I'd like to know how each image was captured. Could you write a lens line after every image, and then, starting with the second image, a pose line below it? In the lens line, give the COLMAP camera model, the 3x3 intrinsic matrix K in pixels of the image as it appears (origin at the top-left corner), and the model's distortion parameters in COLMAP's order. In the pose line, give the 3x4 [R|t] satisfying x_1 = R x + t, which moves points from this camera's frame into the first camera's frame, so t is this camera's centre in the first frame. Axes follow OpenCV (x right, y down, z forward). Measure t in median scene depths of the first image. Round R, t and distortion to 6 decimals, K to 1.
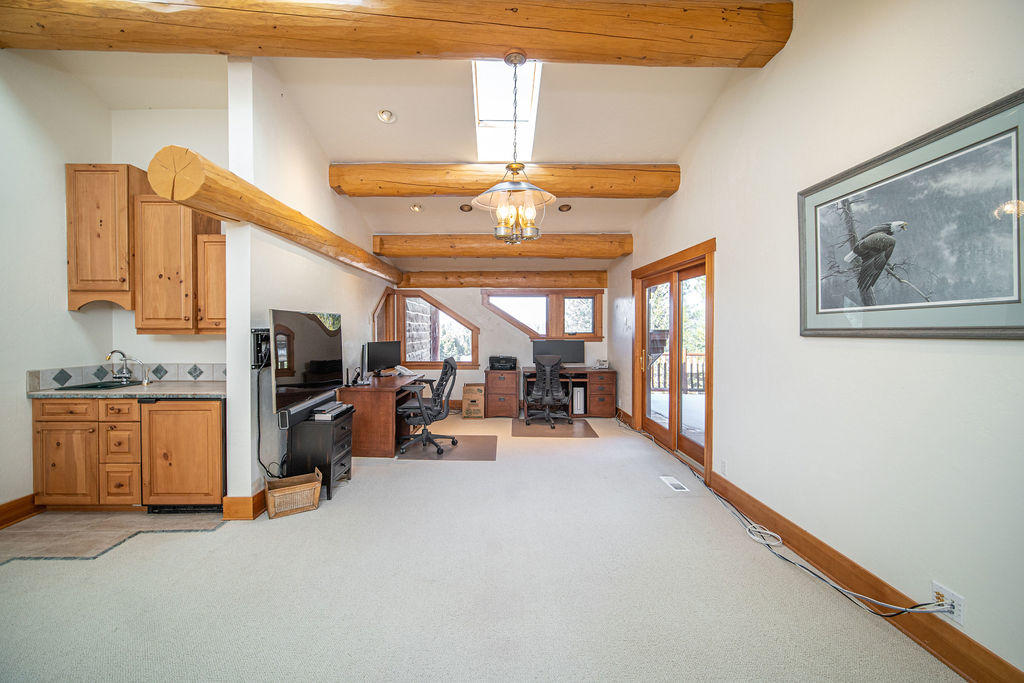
lens RADIAL K [[404.1, 0, 512.4], [0, 404.1, 336.1], [0, 0, 1]] dist [-0.001665, -0.000225]
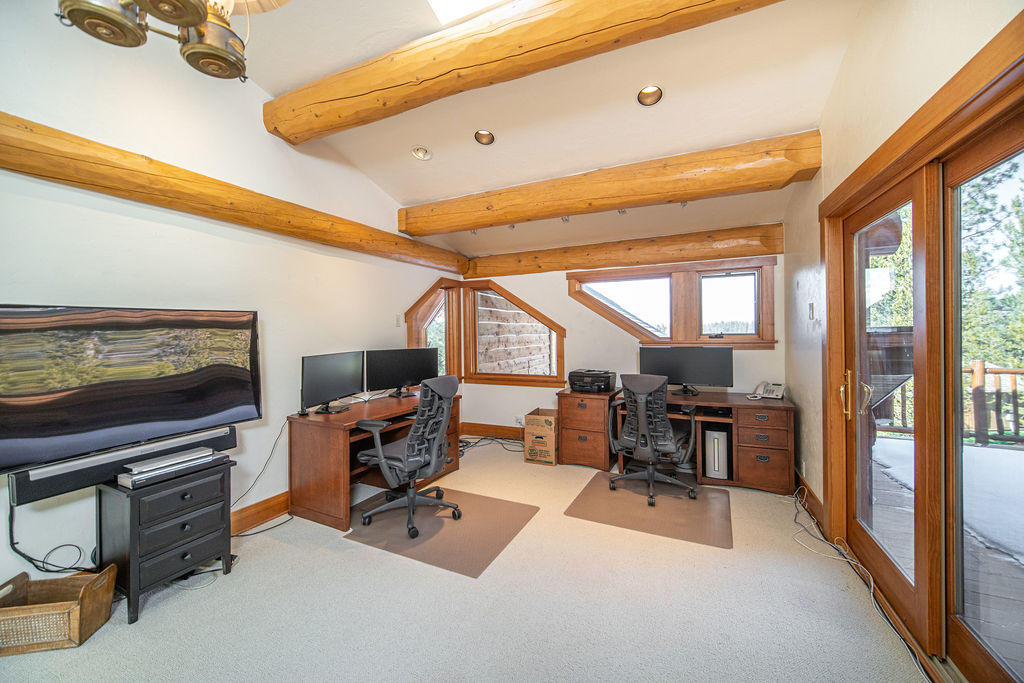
lens RADIAL K [[404.1, 0, 515.2], [0, 404.1, 335.6], [0, 0, 1]] dist [-0.001665, -0.000225]
pose [[0.897313, -0.007285, -0.441335, 0.161389], [0.005478, 0.999971, -0.005368, -0.005374], [0.441361, 0.002399, 0.897327, 0.365219]]
